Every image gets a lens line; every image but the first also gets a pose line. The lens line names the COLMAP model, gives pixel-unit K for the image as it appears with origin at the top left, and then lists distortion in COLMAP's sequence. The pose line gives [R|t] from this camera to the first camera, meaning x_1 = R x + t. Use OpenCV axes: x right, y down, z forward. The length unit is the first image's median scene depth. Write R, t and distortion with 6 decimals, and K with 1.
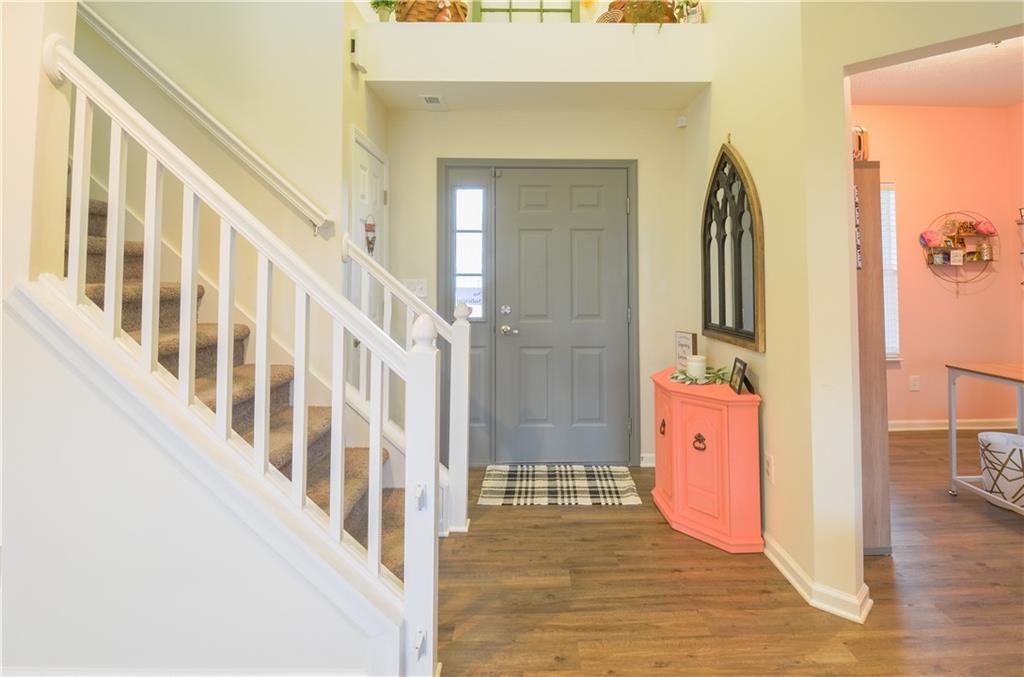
lens RADIAL K [[488.5, 0, 509.2], [0, 488.5, 277.8], [0, 0, 1]] dist [0.000839, -0.021972]
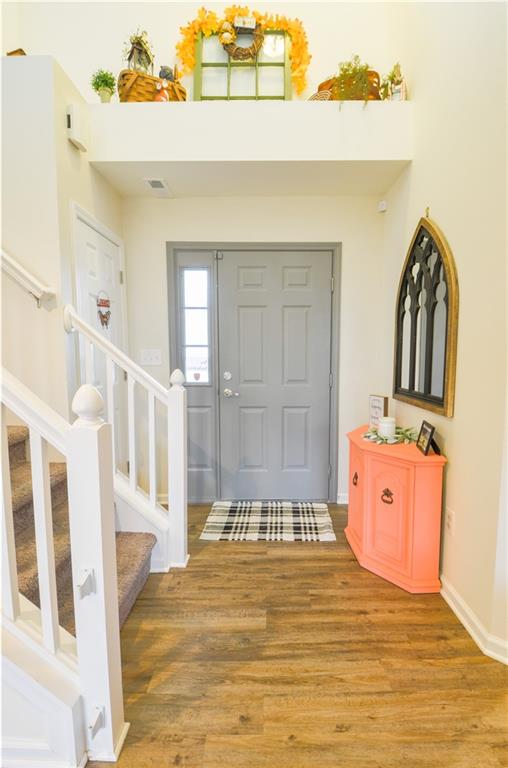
lens RADIAL K [[366.4, 0, 255.6], [0, 366.4, 394.9], [0, 0, 1]] dist [0.000839, -0.021972]
pose [[0.999736, -0.001535, 0.022946, 0.063321], [-0.001230, 0.992771, 0.120019, 0.007673], [-0.022964, -0.120015, 0.992506, 0.182837]]
